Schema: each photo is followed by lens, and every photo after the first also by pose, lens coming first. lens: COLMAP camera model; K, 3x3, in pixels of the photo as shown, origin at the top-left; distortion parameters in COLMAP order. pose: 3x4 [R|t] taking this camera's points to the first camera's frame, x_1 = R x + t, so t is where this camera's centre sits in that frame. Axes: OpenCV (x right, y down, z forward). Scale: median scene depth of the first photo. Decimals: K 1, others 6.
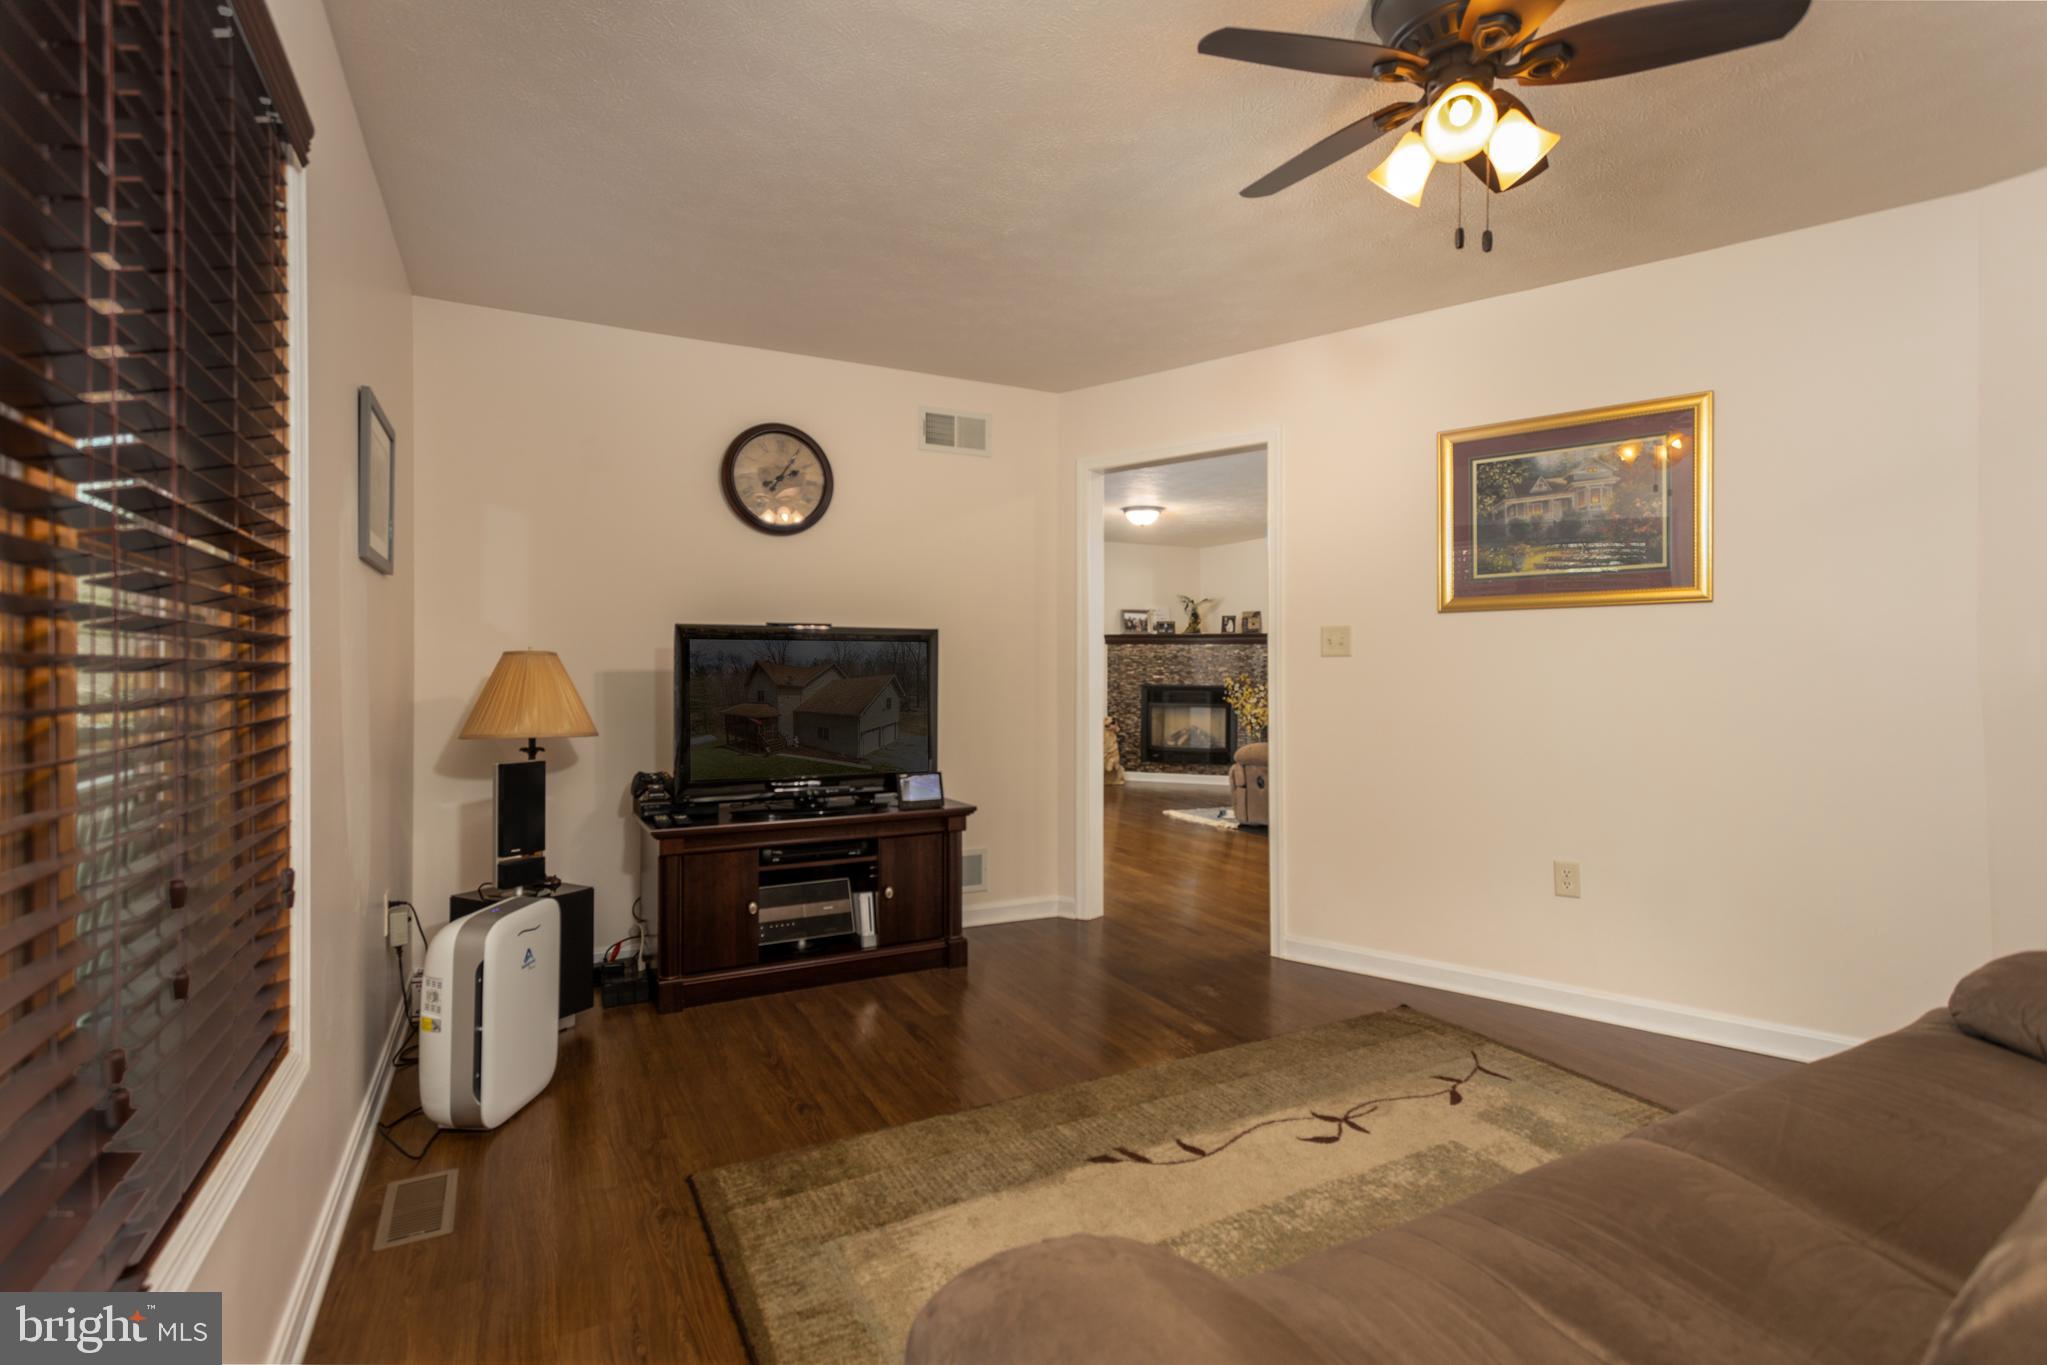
lens RADIAL K [[983.4, 0, 1024.0], [0, 983.4, 675.6], [0, 0, 1]] dist [0.012755, -0.000715]
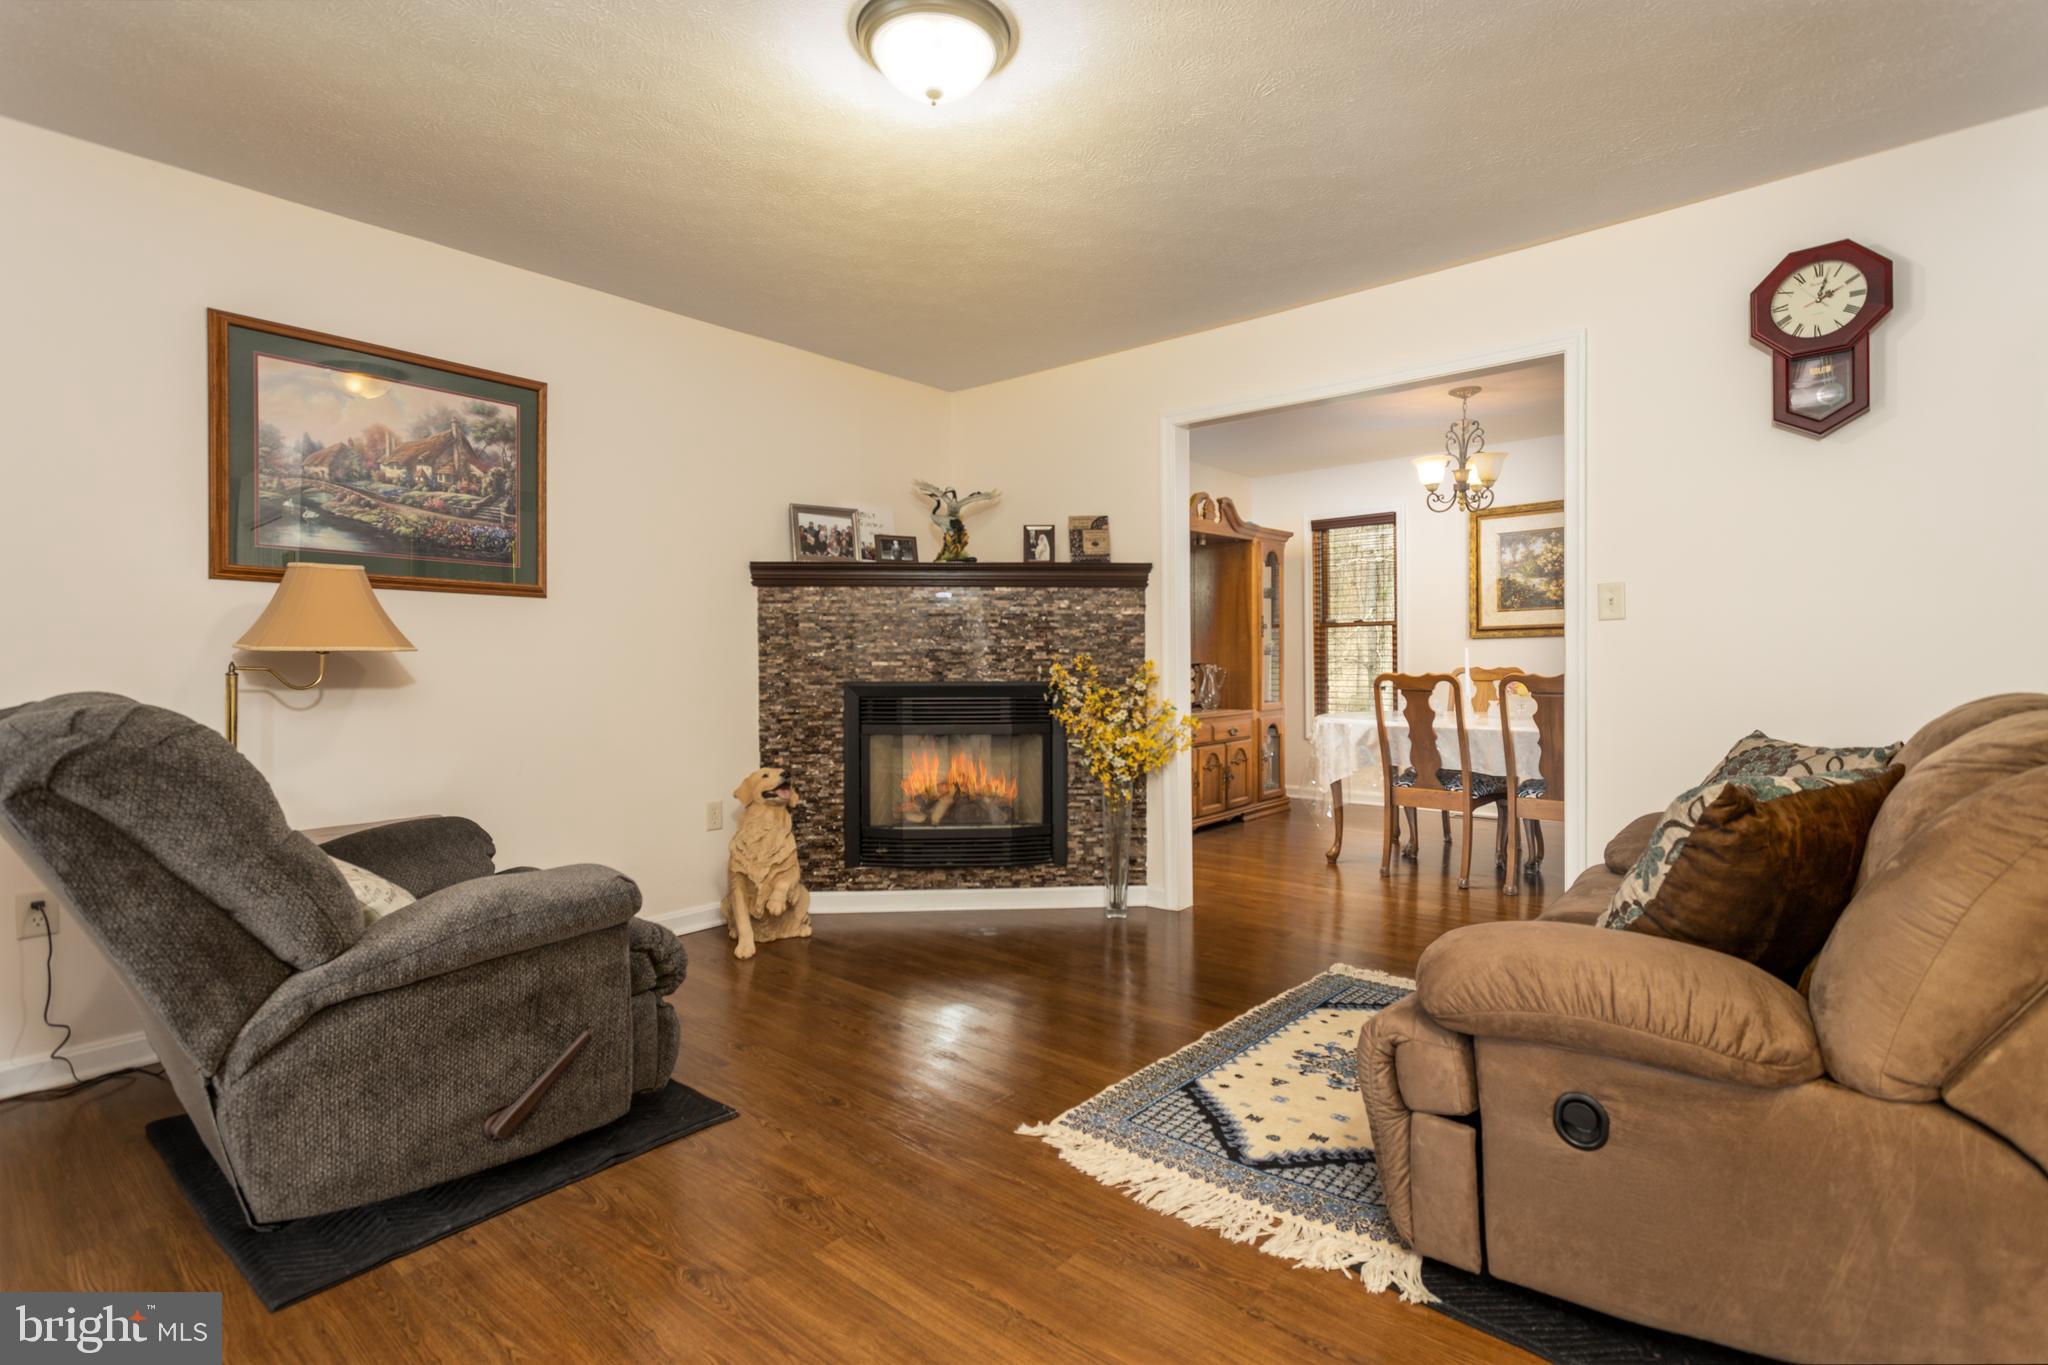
lens RADIAL K [[983.9, 0, 1012.3], [0, 983.9, 665.7], [0, 0, 1]] dist [0.012755, -0.000715]
pose [[0.921049, -0.011579, 0.389274, 0.022309], [0.010653, 0.999933, 0.004536, 0.000792], [-0.389300, -0.000031, 0.921111, 0.585707]]
